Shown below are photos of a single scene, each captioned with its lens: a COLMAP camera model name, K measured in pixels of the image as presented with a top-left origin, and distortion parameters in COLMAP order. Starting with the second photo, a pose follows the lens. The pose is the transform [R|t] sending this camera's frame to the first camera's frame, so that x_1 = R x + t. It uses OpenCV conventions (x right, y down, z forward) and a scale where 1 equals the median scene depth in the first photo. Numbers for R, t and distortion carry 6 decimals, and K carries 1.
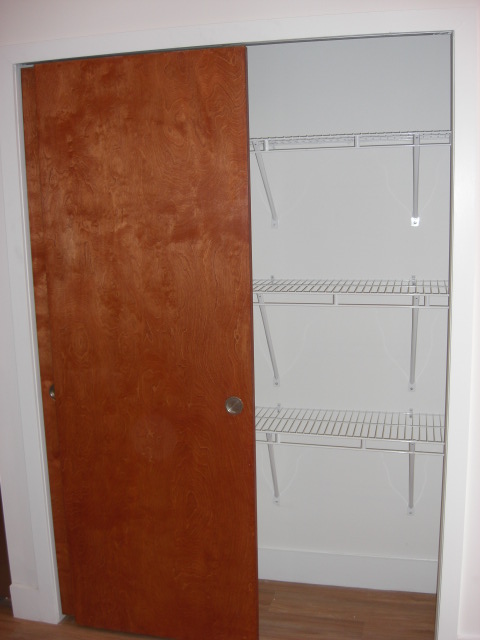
lens RADIAL K [[709.9, 0, 240.0], [0, 709.9, 320.0], [0, 0, 1]] dist [-0.127702, 0.016104]
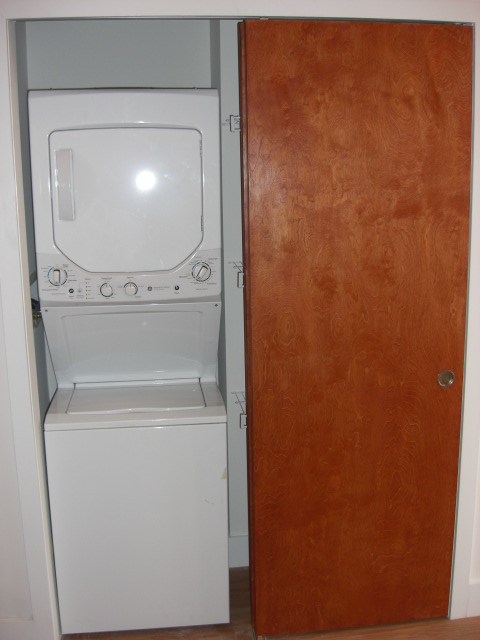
lens RADIAL K [[709.9, 0, 240.0], [0, 709.9, 320.0], [0, 0, 1]] dist [-0.127702, 0.016104]
pose [[0.934992, -0.064028, 0.348841, -0.634251], [0.060142, 0.997948, 0.021971, -0.003219], [-0.349532, 0.000437, 0.936924, 0.160676]]
